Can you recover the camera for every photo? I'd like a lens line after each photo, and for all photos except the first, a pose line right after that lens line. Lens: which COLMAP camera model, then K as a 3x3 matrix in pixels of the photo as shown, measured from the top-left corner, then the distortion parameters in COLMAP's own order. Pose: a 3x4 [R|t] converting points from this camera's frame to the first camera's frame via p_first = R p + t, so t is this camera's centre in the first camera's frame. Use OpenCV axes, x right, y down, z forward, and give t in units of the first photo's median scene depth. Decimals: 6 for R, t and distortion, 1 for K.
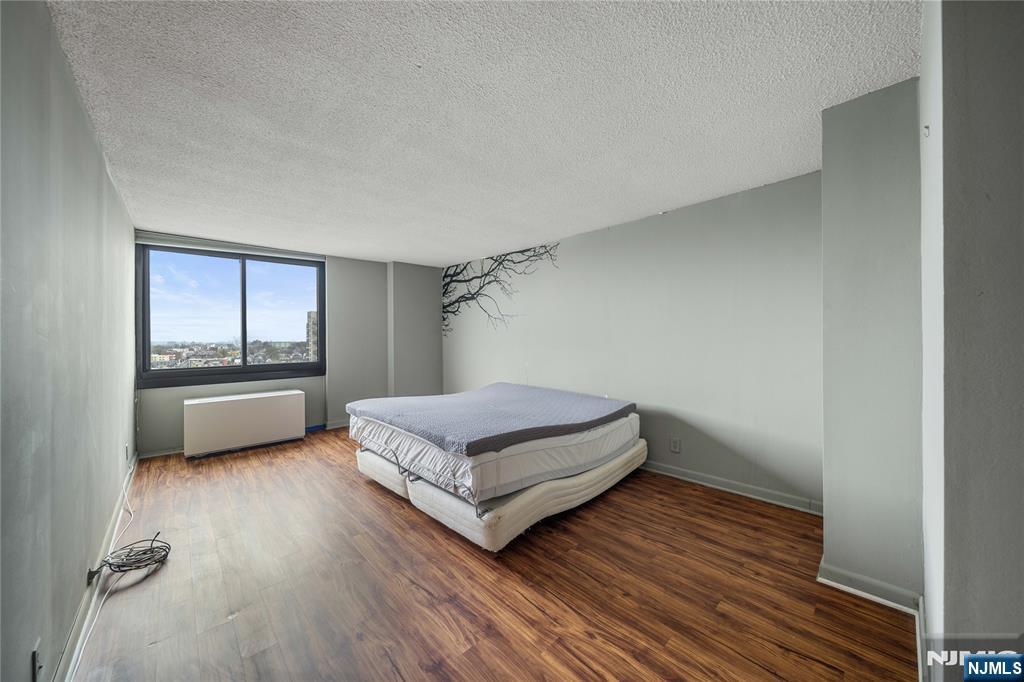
lens RADIAL K [[366.4, 0, 506.0], [0, 366.4, 336.4], [0, 0, 1]] dist [-0.002149, -0.000222]
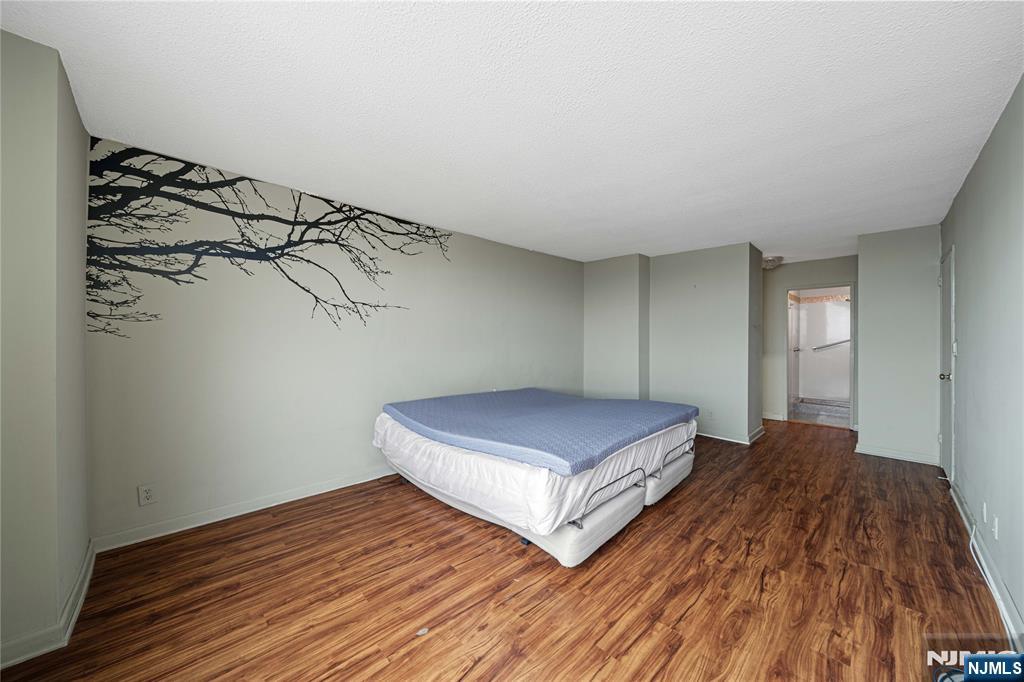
lens RADIAL K [[366.4, 0, 514.6], [0, 366.4, 339.1], [0, 0, 1]] dist [-0.002149, -0.000222]
pose [[-0.048940, 0.002944, 0.998797, -0.621341], [-0.001099, 0.999995, -0.003001, 0.006383], [-0.998801, -0.001244, -0.048936, 0.718233]]
